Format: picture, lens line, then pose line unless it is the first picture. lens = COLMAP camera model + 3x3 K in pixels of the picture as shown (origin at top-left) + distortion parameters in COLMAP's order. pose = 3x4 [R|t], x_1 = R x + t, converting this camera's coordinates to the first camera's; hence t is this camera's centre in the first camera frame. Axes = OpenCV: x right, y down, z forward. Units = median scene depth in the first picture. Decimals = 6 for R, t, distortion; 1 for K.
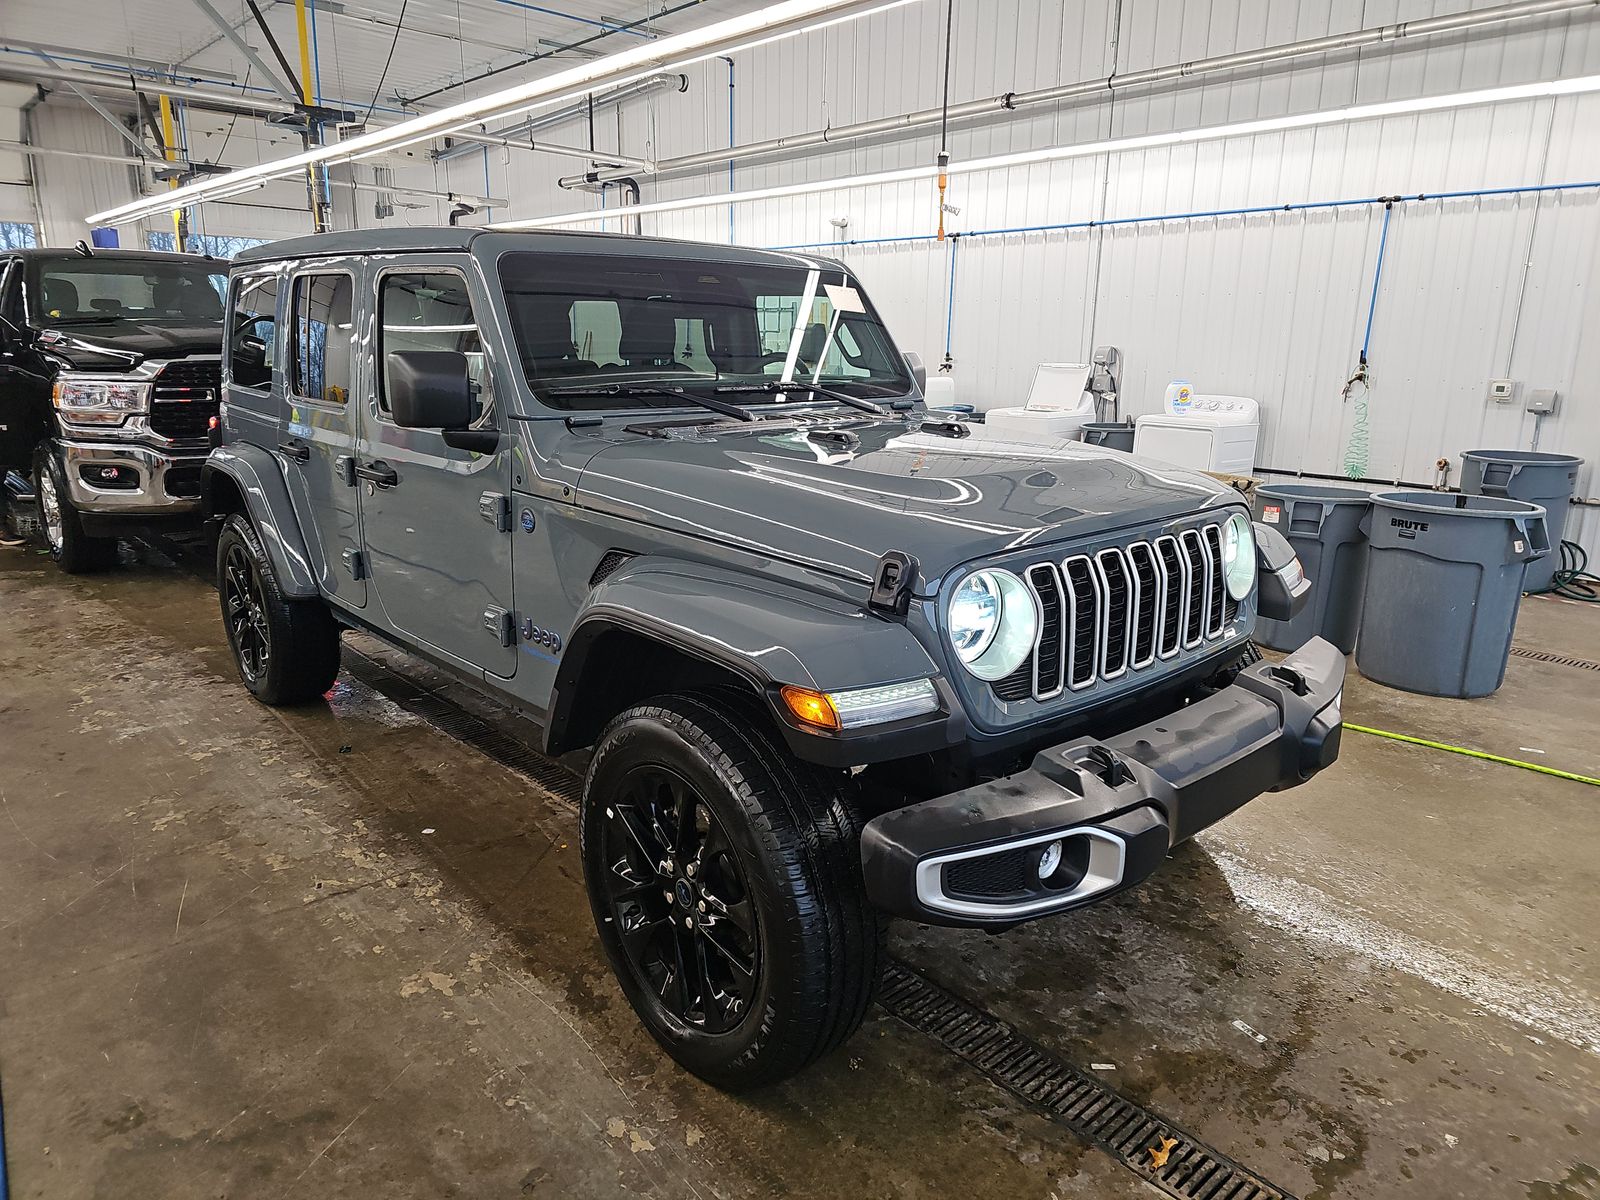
lens RADIAL K [[1053.2, 0, 800.0], [0, 1053.2, 600.0], [0, 0, 1]] dist [0.015071, -0.003537]
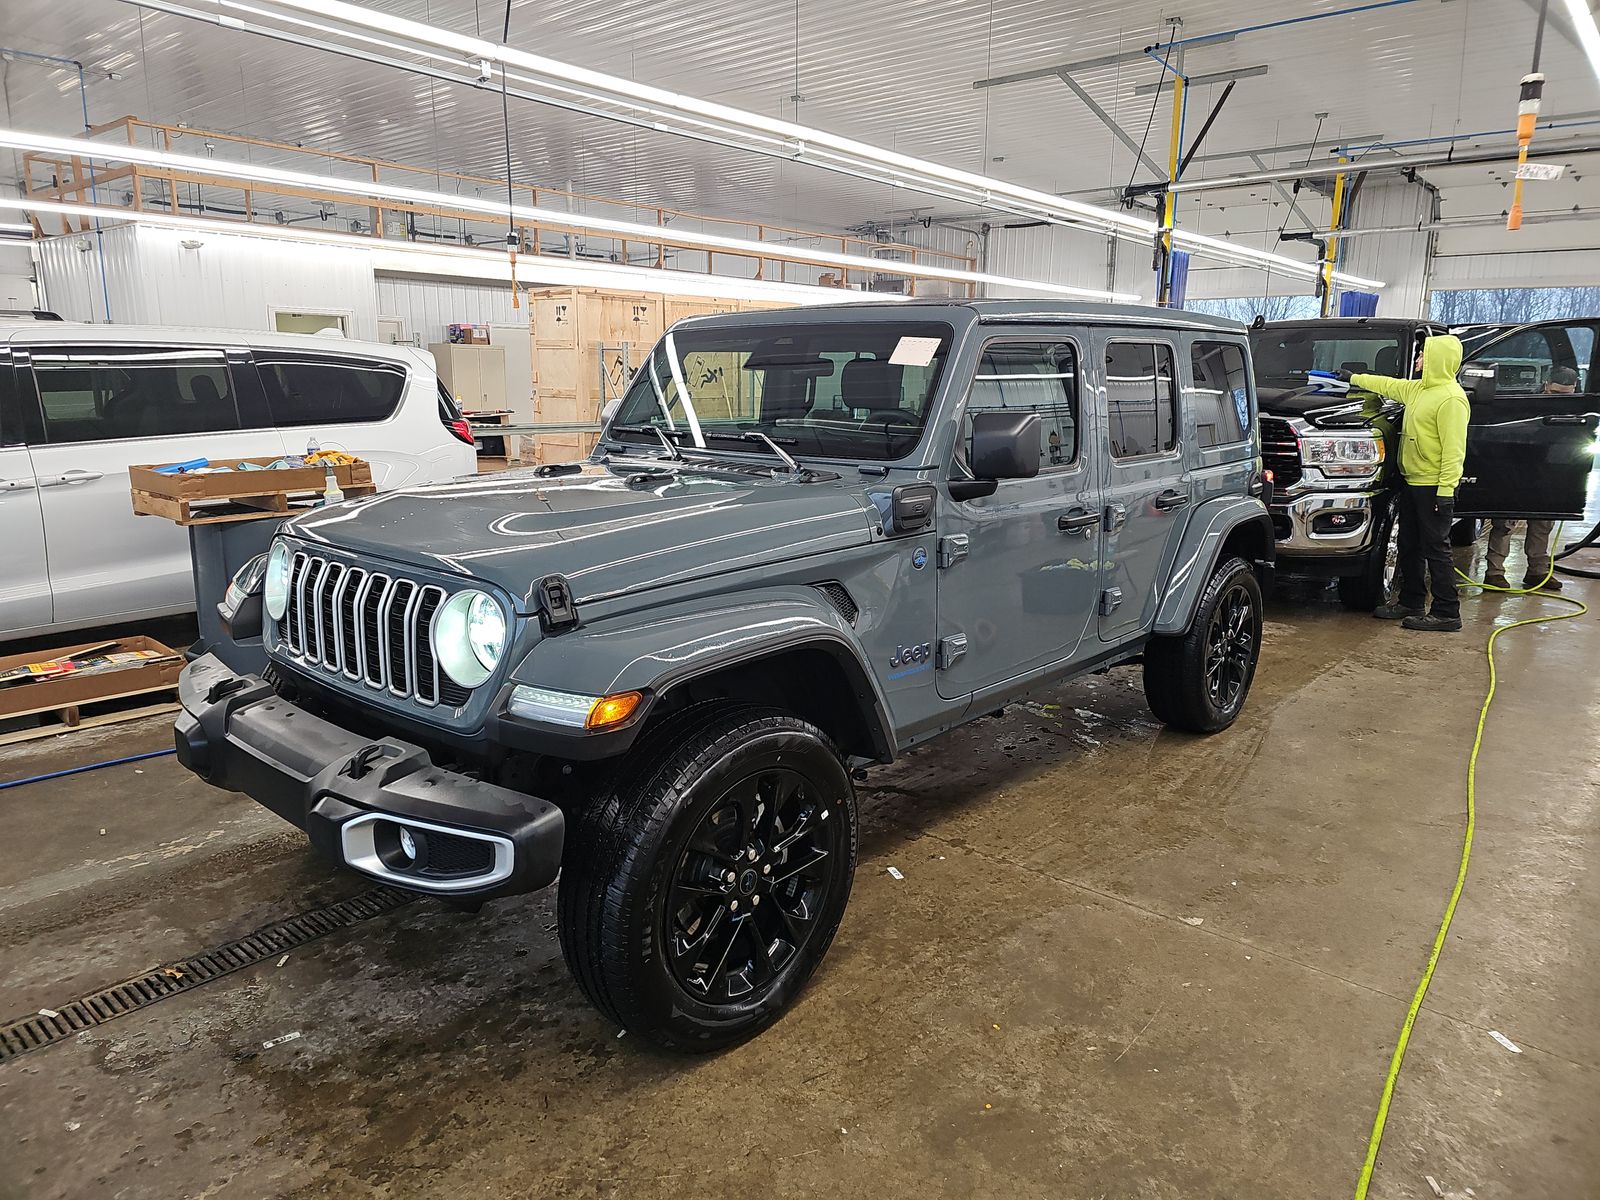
lens RADIAL K [[1039.3, 0, 817.6], [0, 1039.3, 599.7], [0, 0, 1]] dist [0.000720, -0.002896]
pose [[0.127735, 0.190913, -0.973260, 1.319396], [-0.239696, 0.958153, 0.156491, -0.281965], [0.962408, 0.213297, 0.168151, 1.160951]]
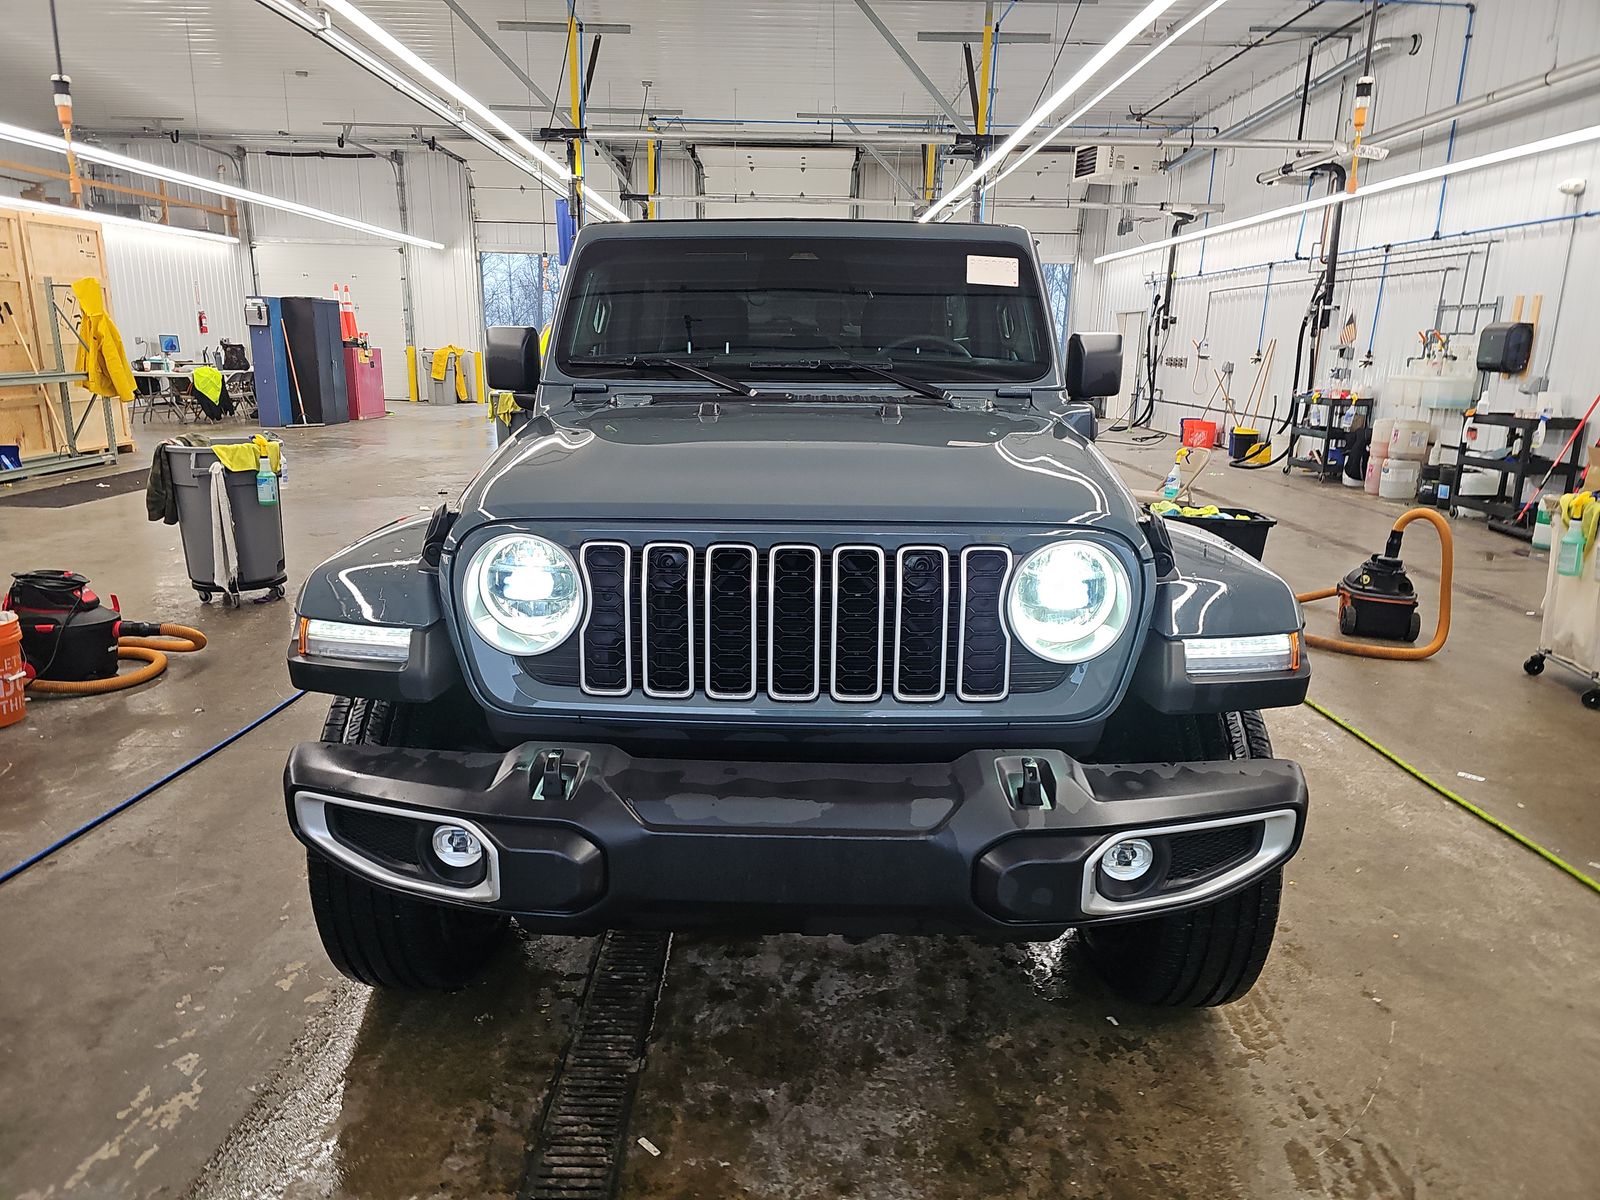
lens RADIAL K [[1043.1, 0, 772.5], [0, 1043.1, 597.1], [0, 0, 1]] dist [0.024025, -0.021857]
pose [[0.728358, 0.156701, -0.667038, 0.754386], [-0.167453, 0.984688, 0.048477, -0.045226], [0.664420, 0.076389, 0.743445, 0.359424]]
